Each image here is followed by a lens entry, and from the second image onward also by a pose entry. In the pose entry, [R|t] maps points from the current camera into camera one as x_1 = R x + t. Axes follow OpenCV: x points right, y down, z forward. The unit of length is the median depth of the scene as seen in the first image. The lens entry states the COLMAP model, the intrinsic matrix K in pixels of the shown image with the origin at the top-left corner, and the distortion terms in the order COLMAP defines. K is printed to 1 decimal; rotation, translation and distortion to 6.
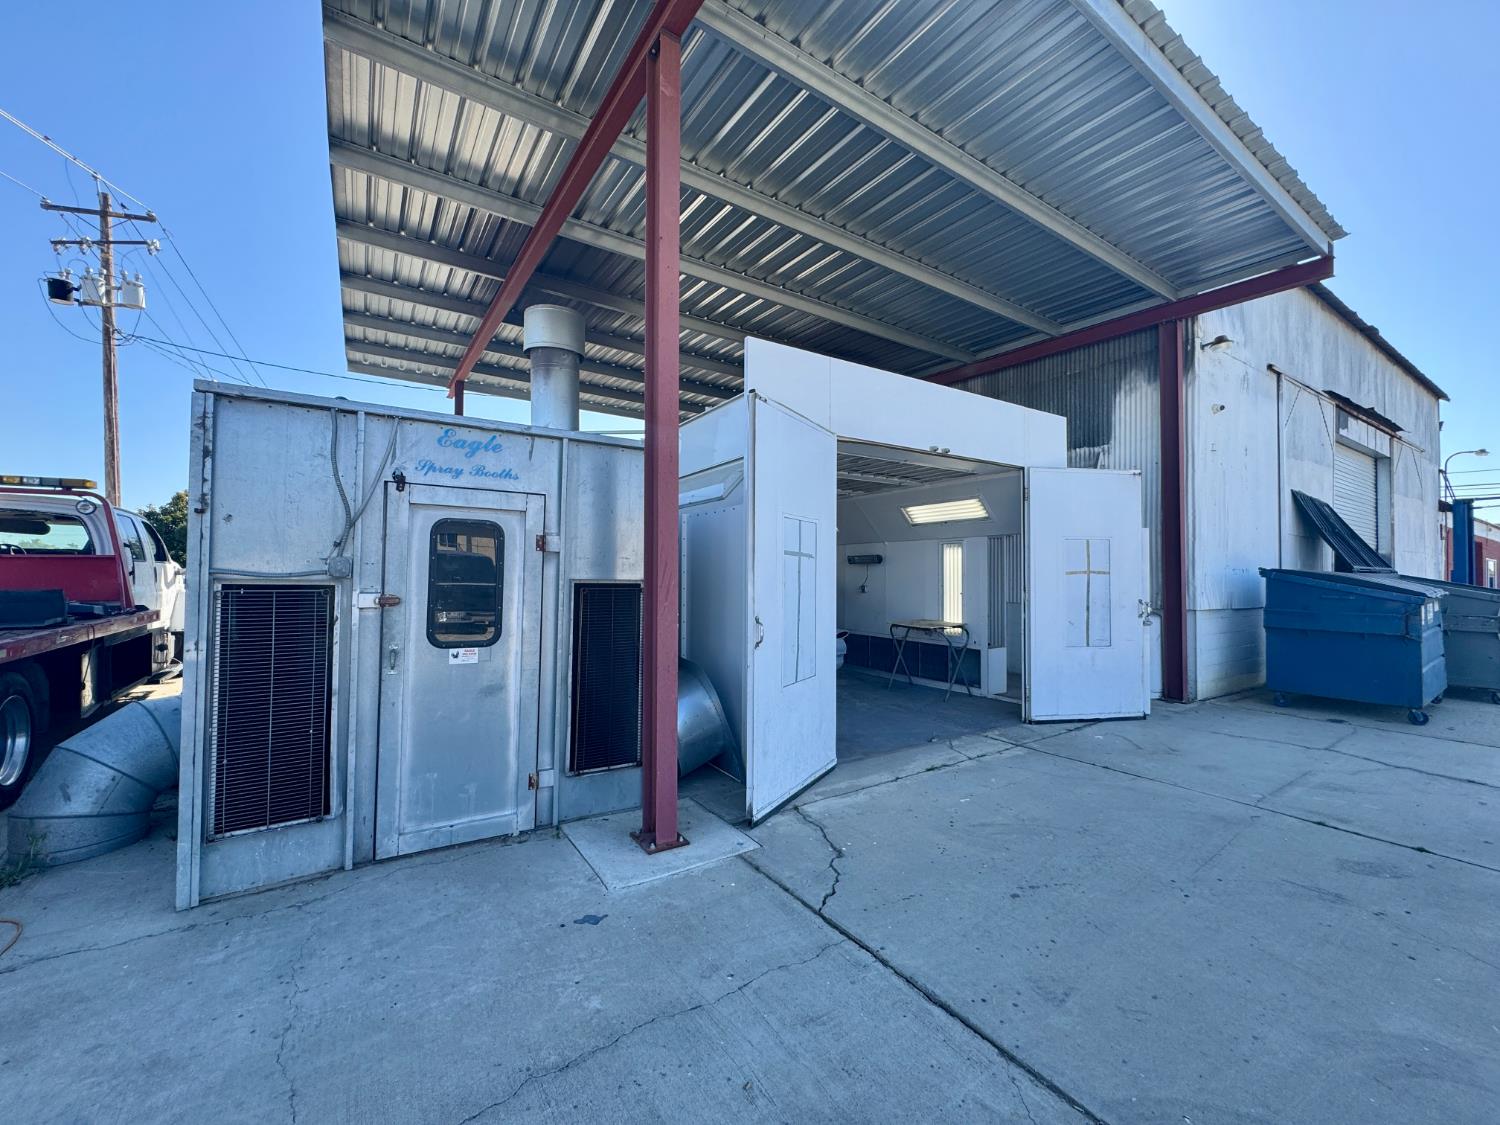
lens RADIAL K [[600.0, 0, 742.3], [0, 600.0, 562.3], [0, 0, 1]] dist [-0.002283, -0.000080]
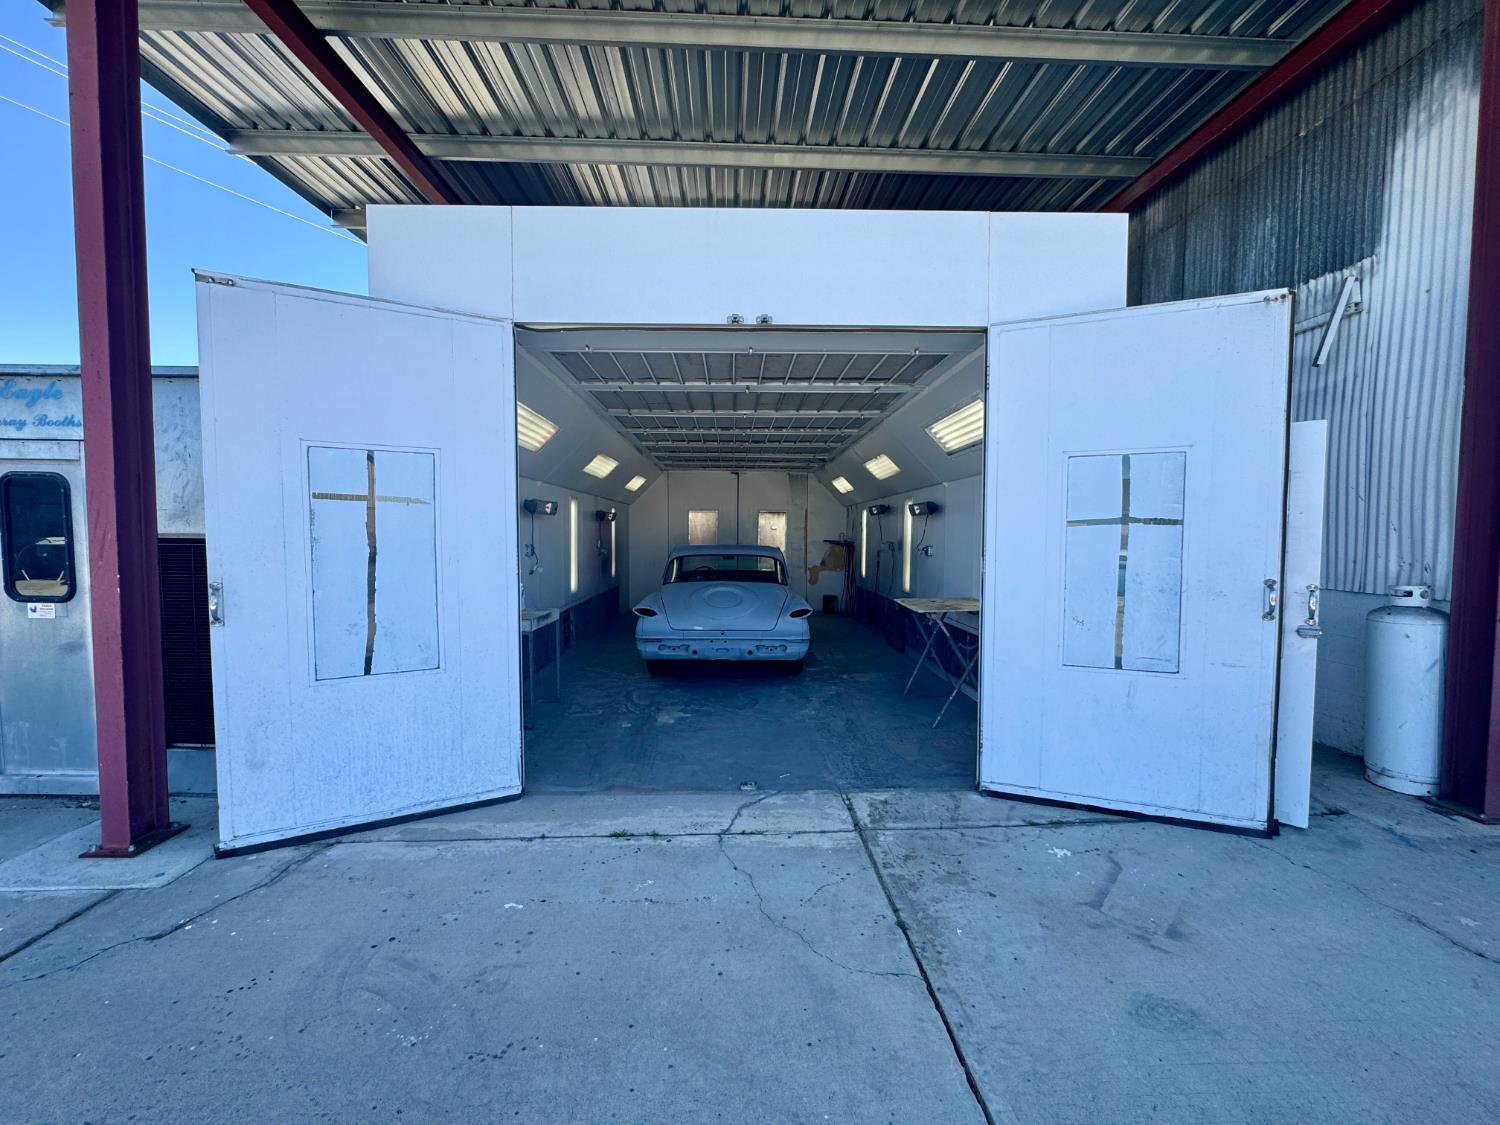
lens RADIAL K [[600.0, 0, 751.8], [0, 600.0, 561.6], [0, 0, 1]] dist [-0.002283, -0.000080]
pose [[0.856626, 0.021672, -0.515482, 0.836511], [0.012433, 0.997960, 0.062618, 0.022015], [0.515788, -0.060049, 0.854609, 0.610476]]
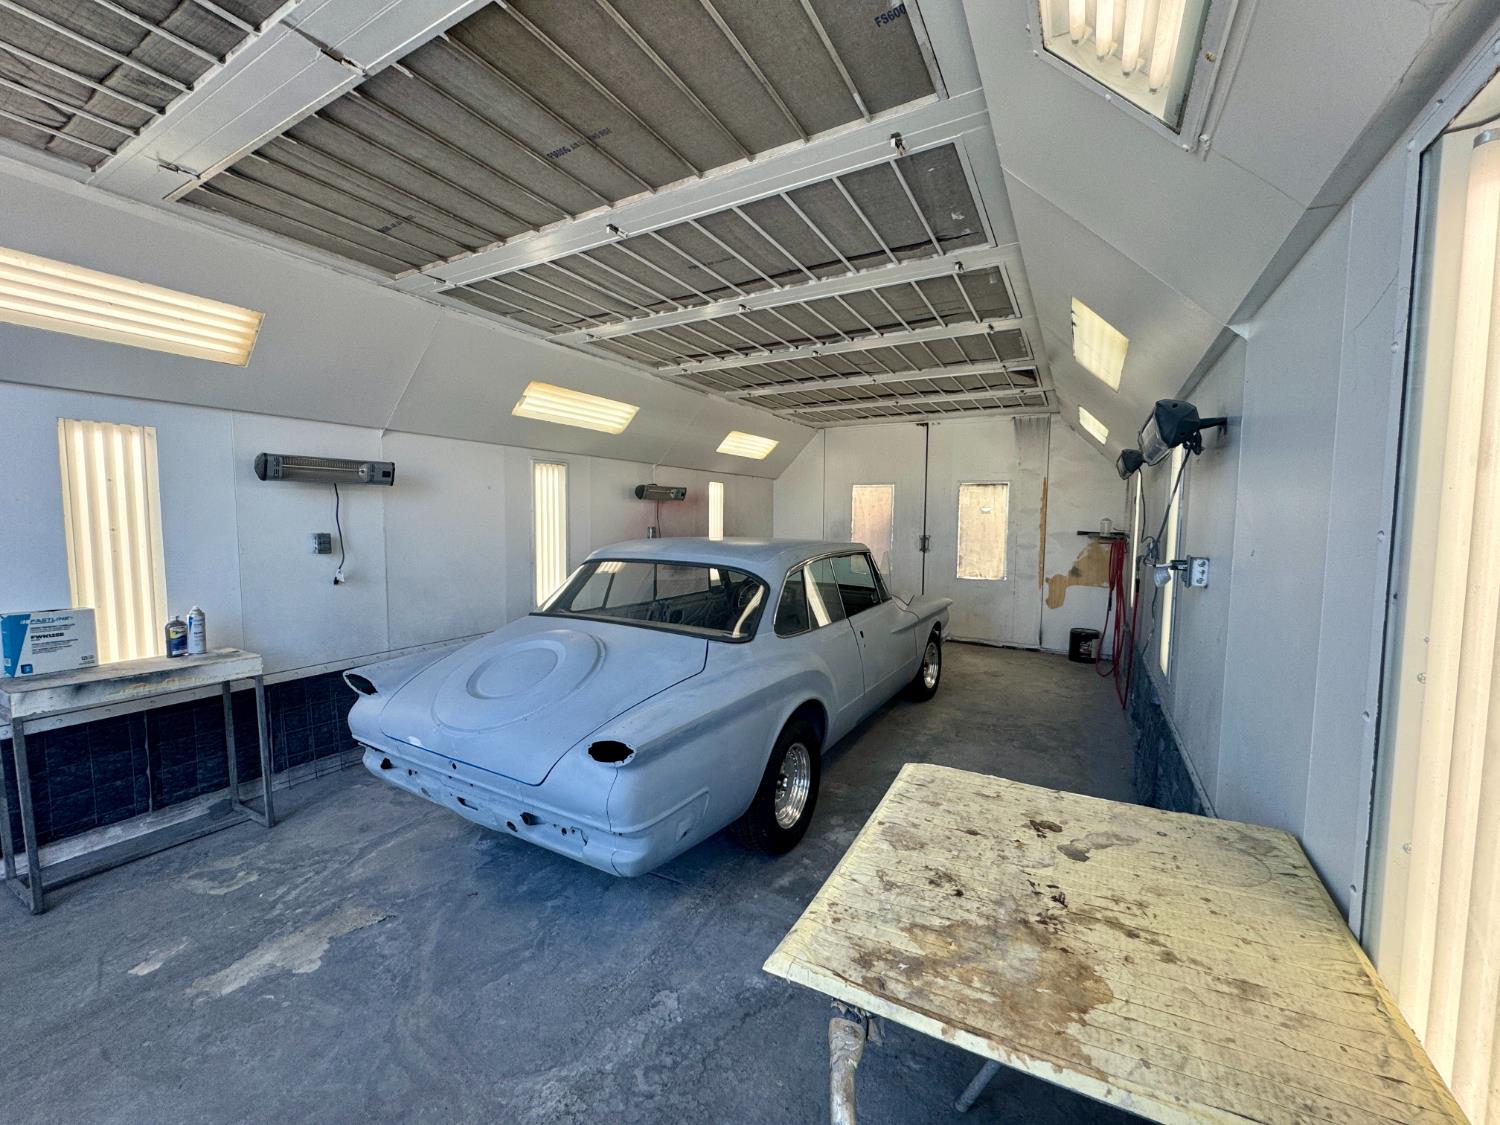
lens RADIAL K [[600.0, 0, 749.9], [0, 600.0, 560.4], [0, 0, 1]] dist [-0.002283, -0.000080]
pose [[0.466387, 0.059976, -0.882545, 0.686600], [0.015238, 0.997006, 0.075807, 0.044642], [0.884450, -0.048804, 0.464077, 1.637978]]
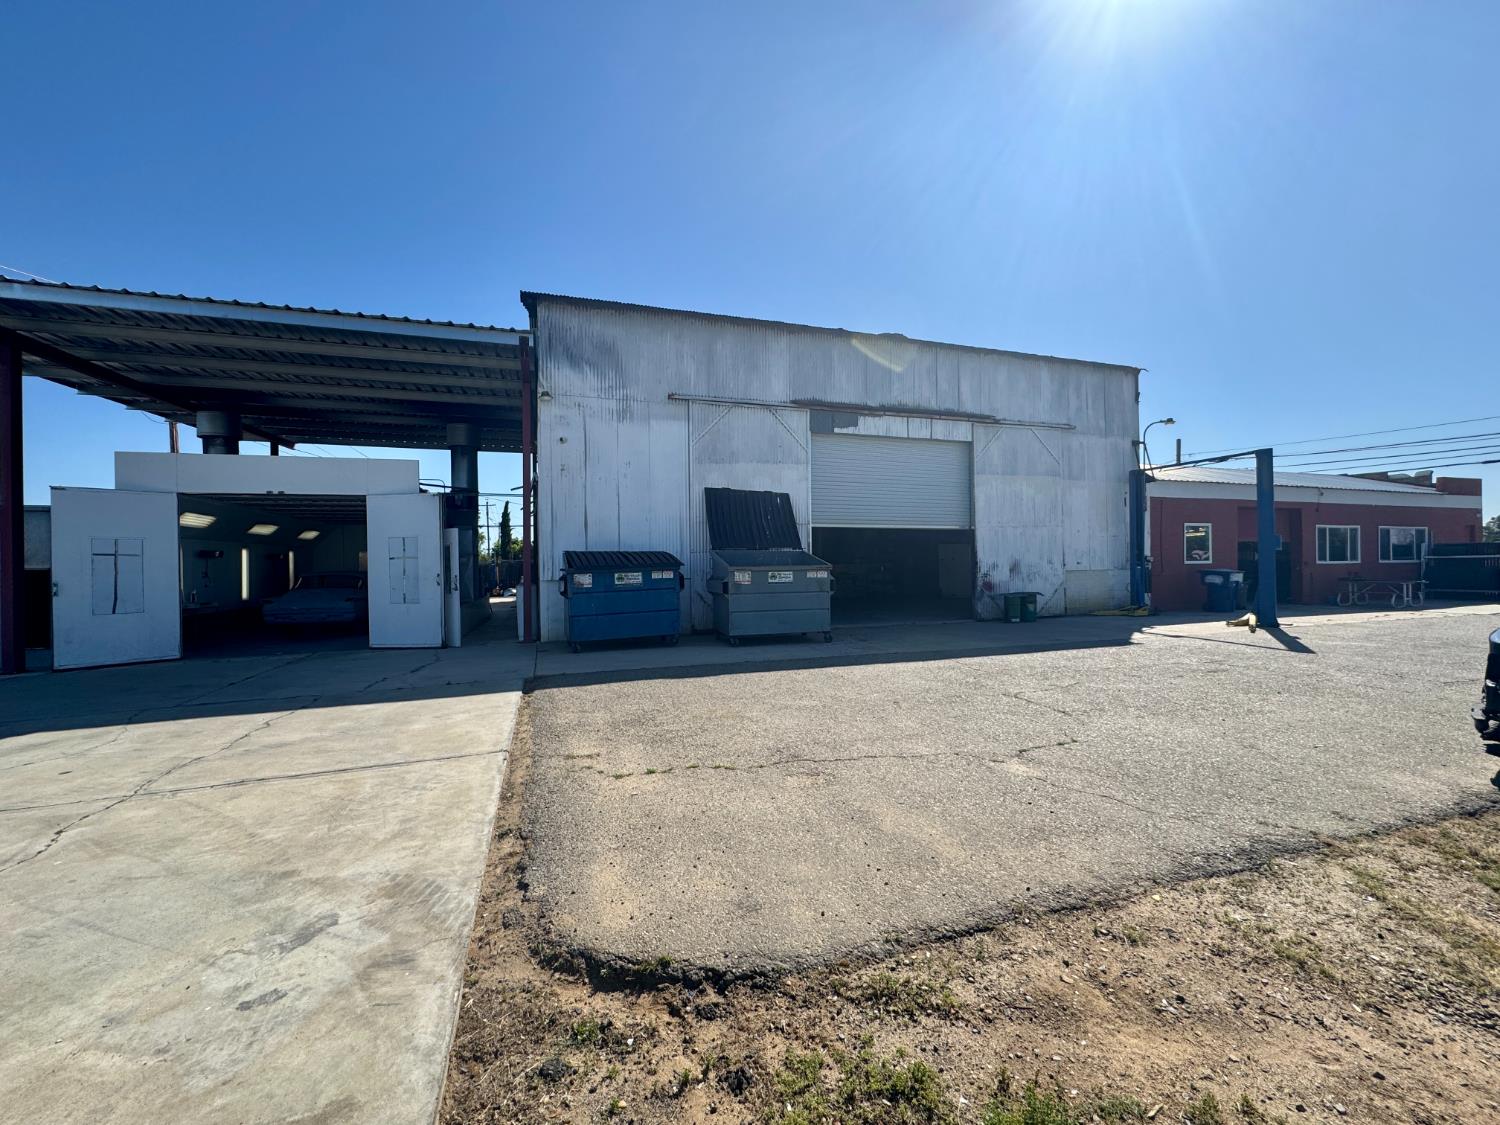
lens RADIAL K [[600.0, 0, 749.8], [0, 600.0, 558.4], [0, 0, 1]] dist [-0.002283, -0.000080]
pose [[0.967128, -0.026265, -0.252931, 2.792188], [0.030233, 0.999473, 0.011811, 0.040577], [0.252488, -0.019070, 0.967412, -0.496428]]
